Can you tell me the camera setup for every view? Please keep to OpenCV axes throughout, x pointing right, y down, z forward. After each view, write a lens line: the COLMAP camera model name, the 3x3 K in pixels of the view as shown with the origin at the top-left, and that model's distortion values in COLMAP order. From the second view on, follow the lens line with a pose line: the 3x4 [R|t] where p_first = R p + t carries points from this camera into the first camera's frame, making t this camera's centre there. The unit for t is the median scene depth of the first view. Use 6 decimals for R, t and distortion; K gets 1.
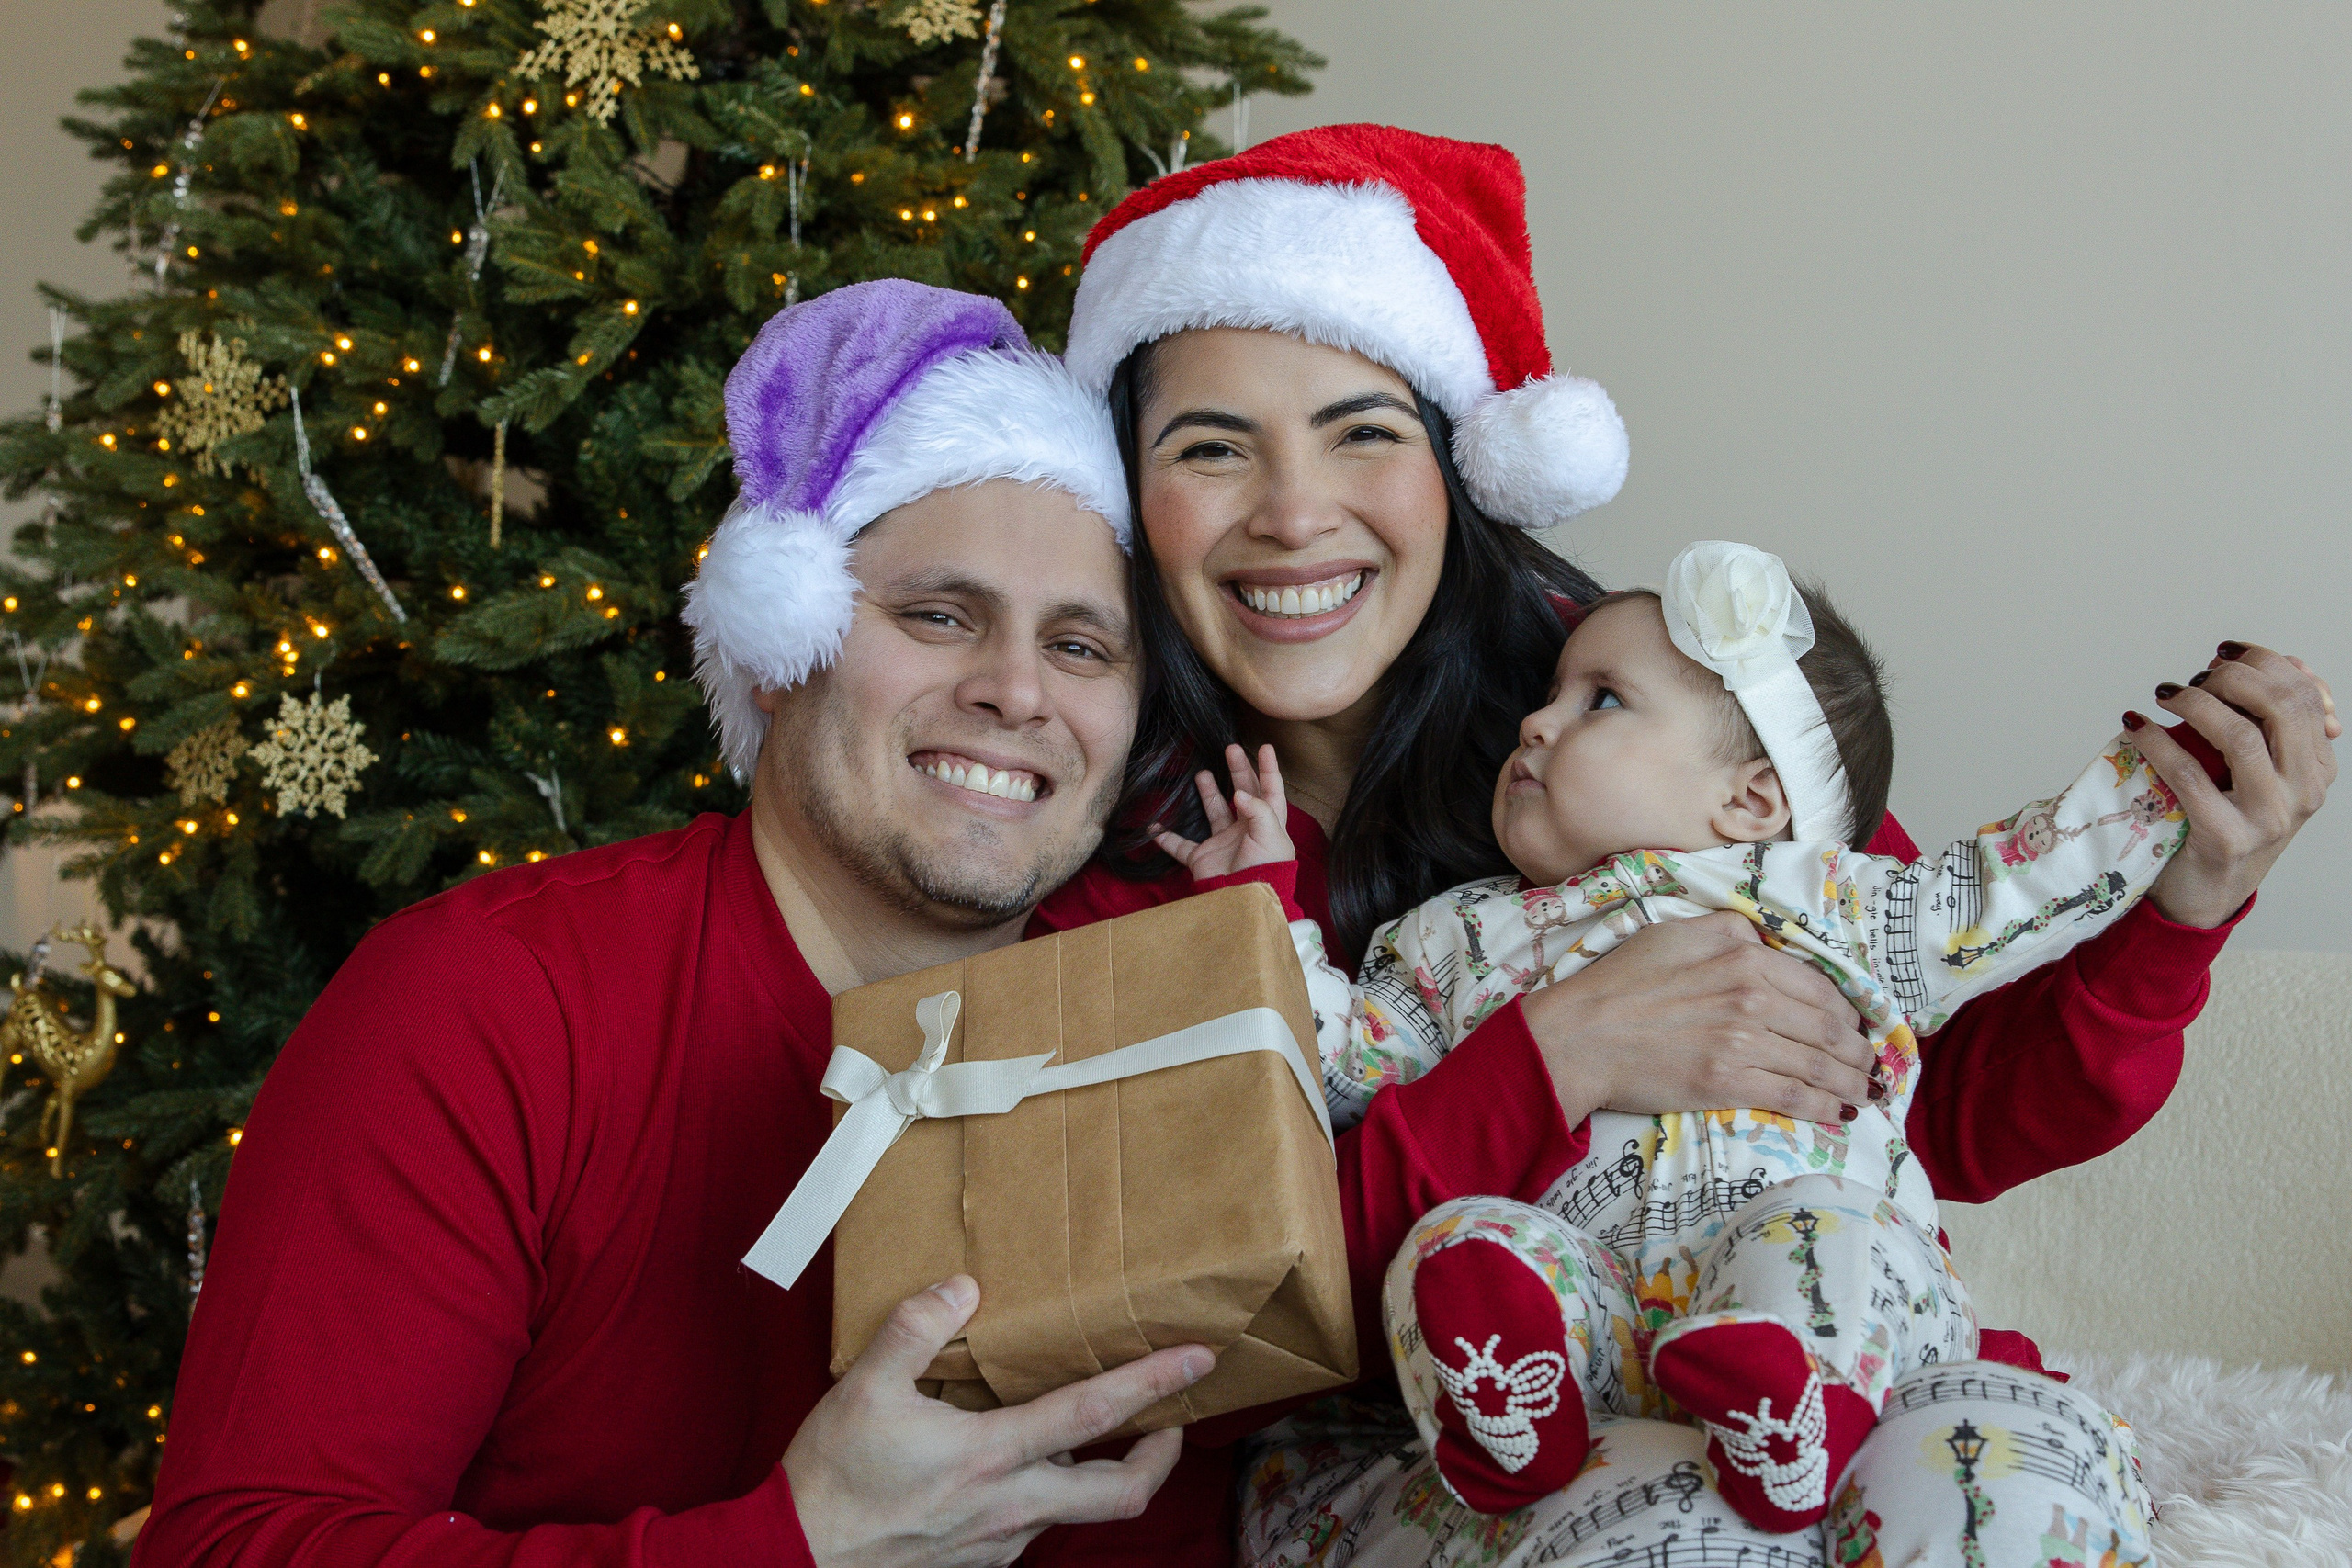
lens RADIAL K [[3688.9, 0, 1097.1], [0, 3688.9, 915.7], [0, 0, 1]] dist [-0.035162, 0.000000]
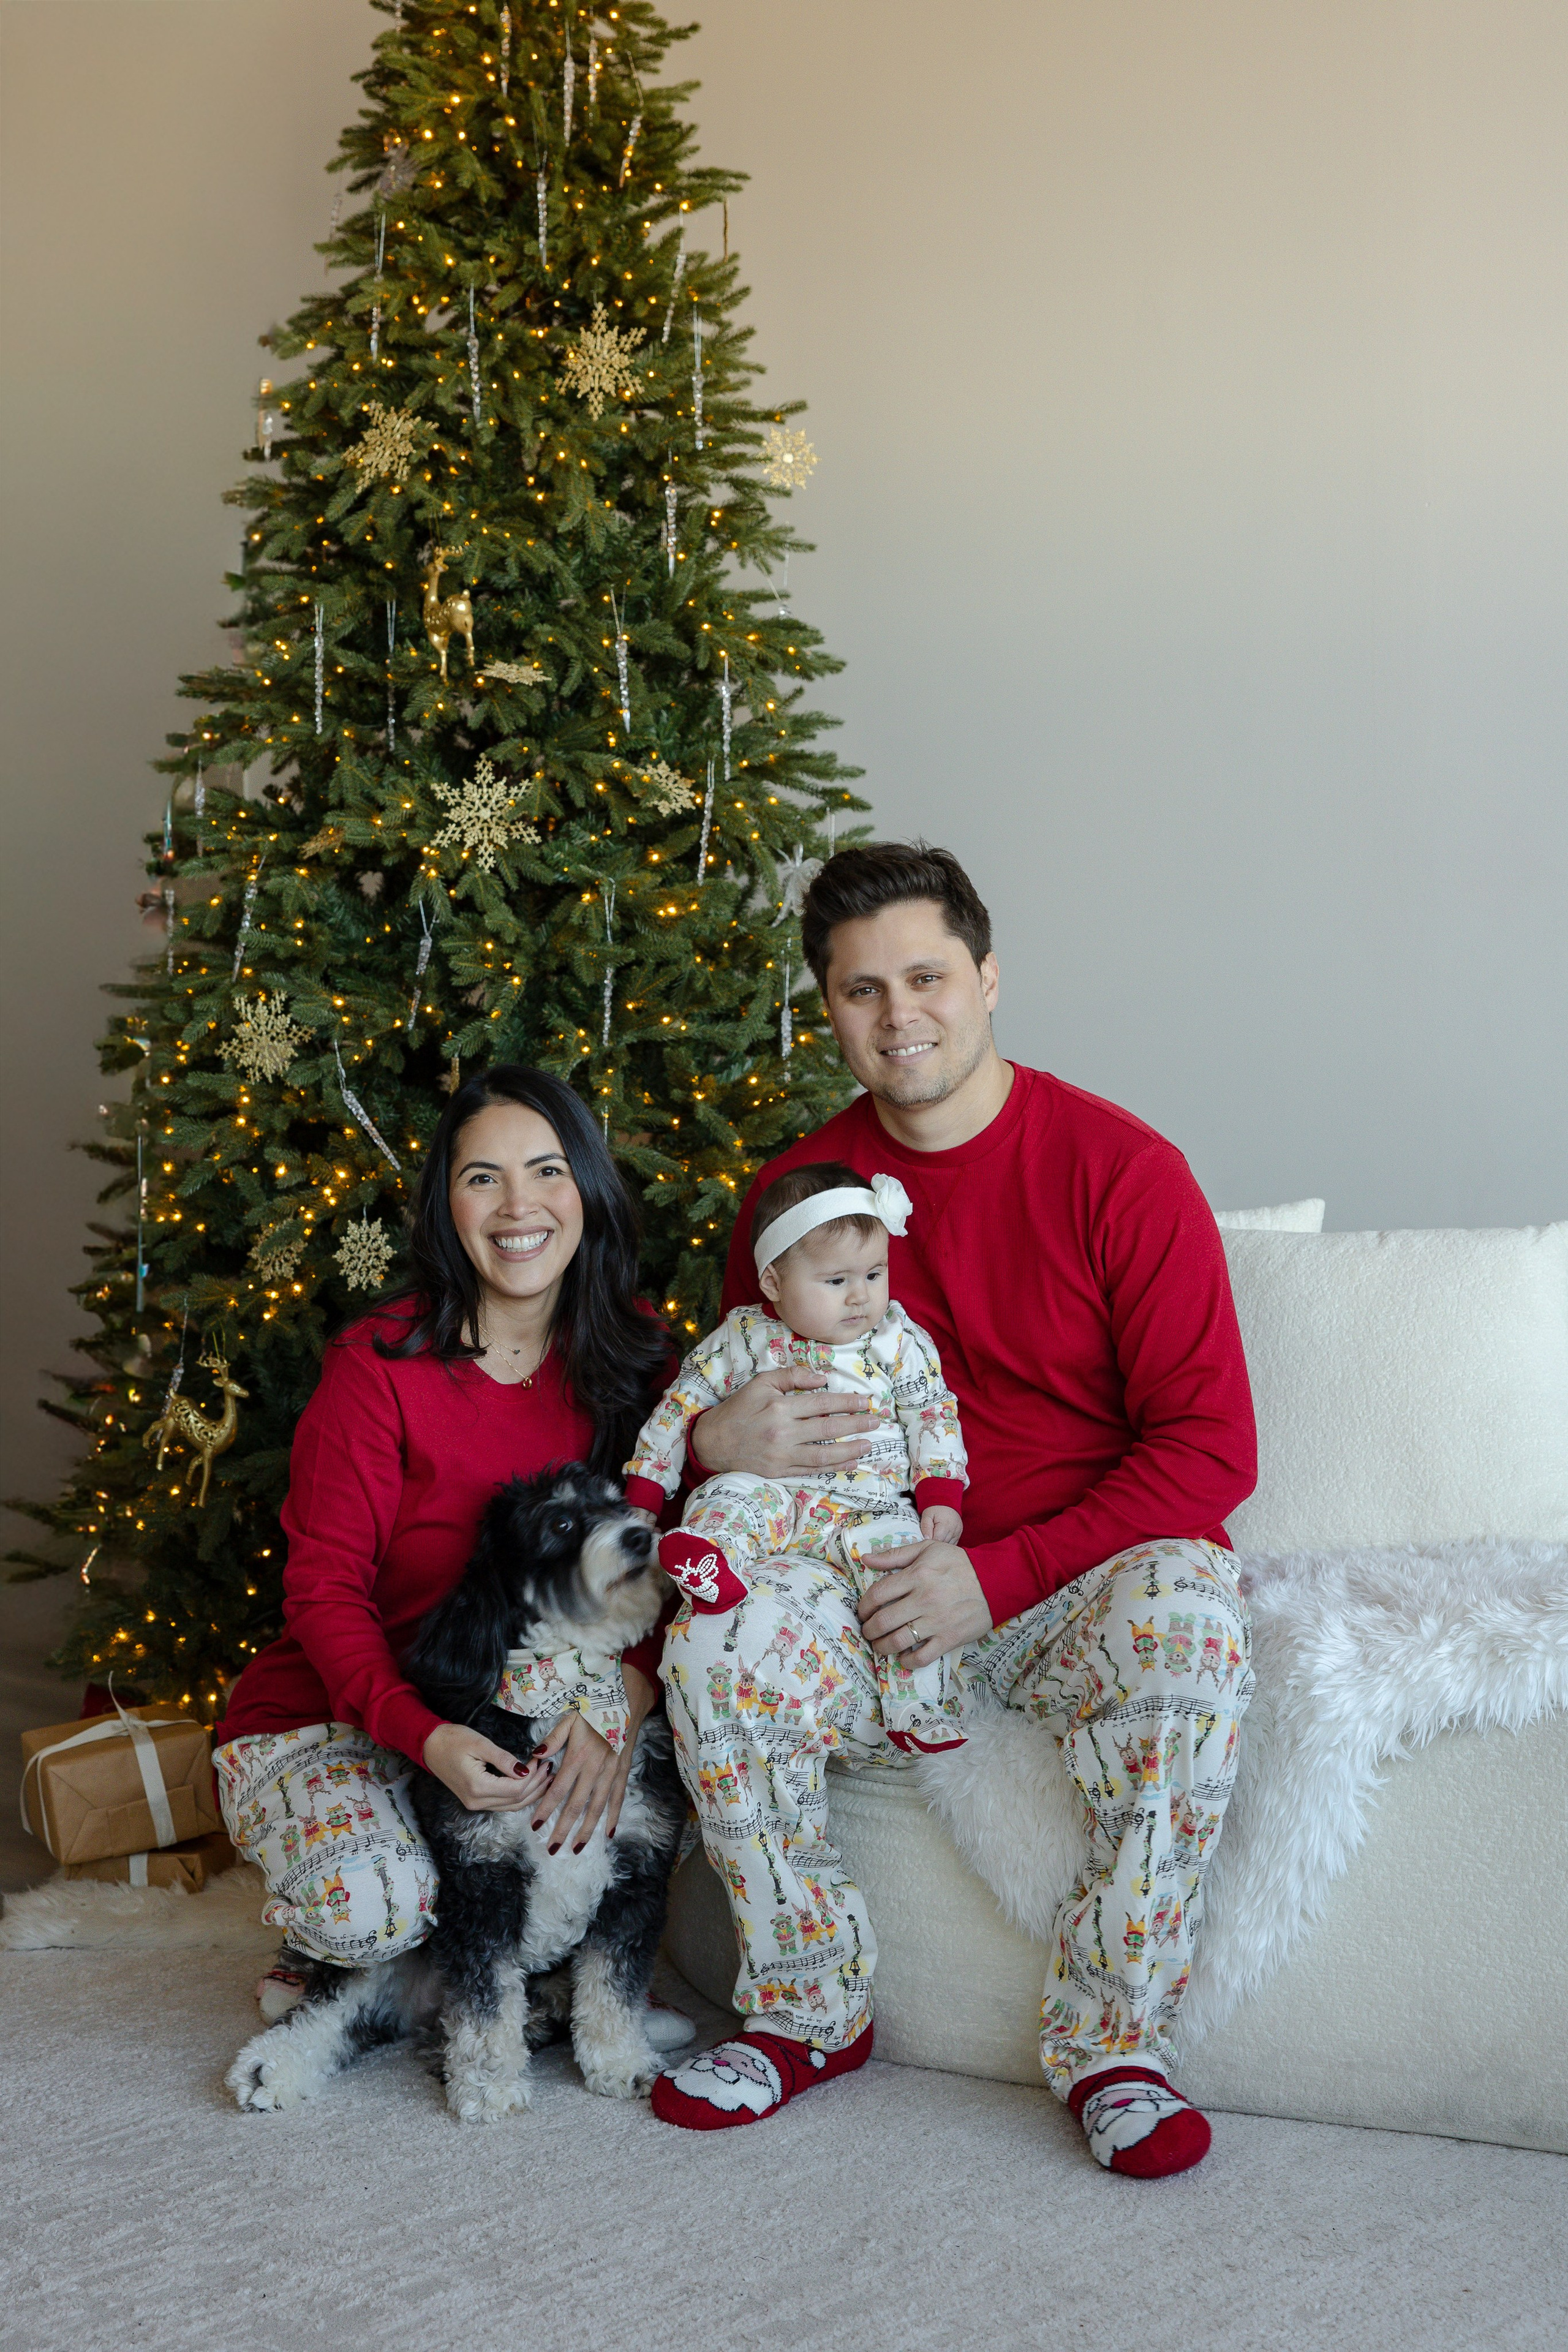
lens RADIAL K [[3492.3, 0, 763.3], [0, 3492.3, 749.0], [0, 0, 1]] dist [0.030423, 0.000000]
pose [[0.992878, -0.046474, 0.109694, -0.185391], [0.058115, 0.992727, -0.105428, -0.091220], [-0.103996, 0.111052, 0.988358, -0.666903]]
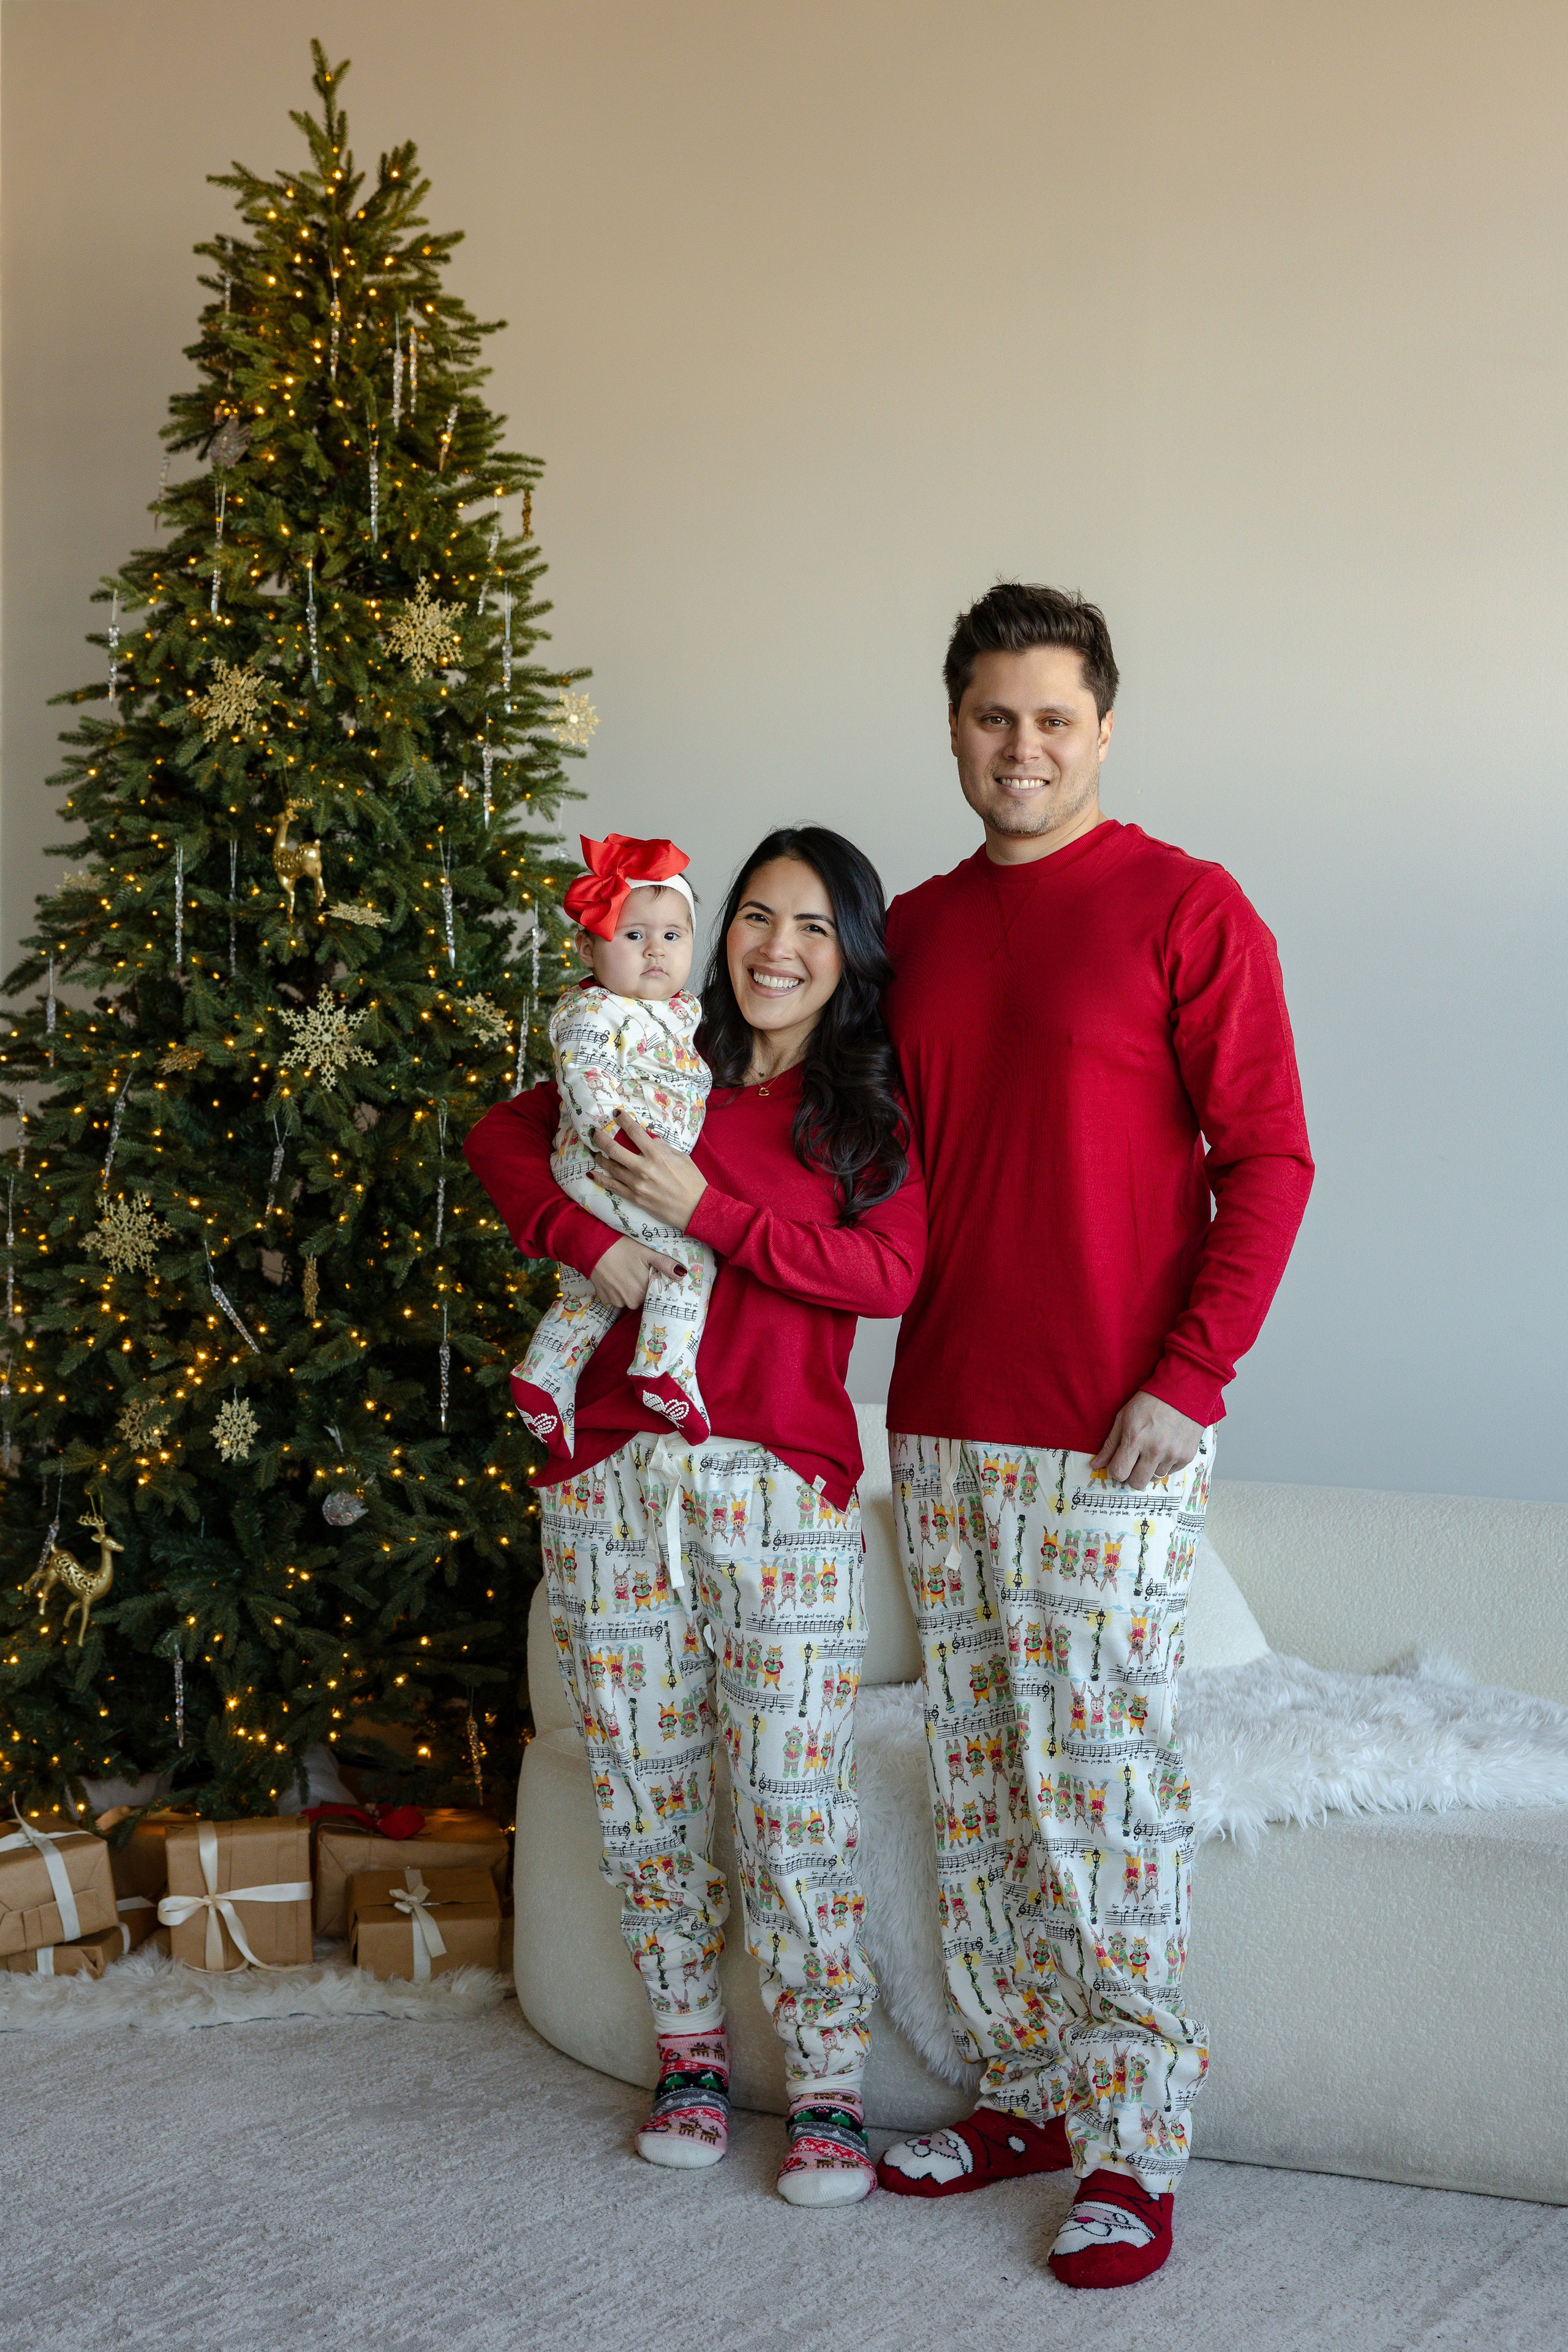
lens RADIAL K [[3181.9, 0, 732.9], [0, 3181.9, 1184.8], [0, 0, 1]] dist [0.020355, 0.000000]
pose [[0.962279, -0.042704, 0.268691, -0.391254], [0.042905, 0.999066, 0.005128, -0.165278], [-0.268659, 0.006593, 0.963213, -0.710701]]
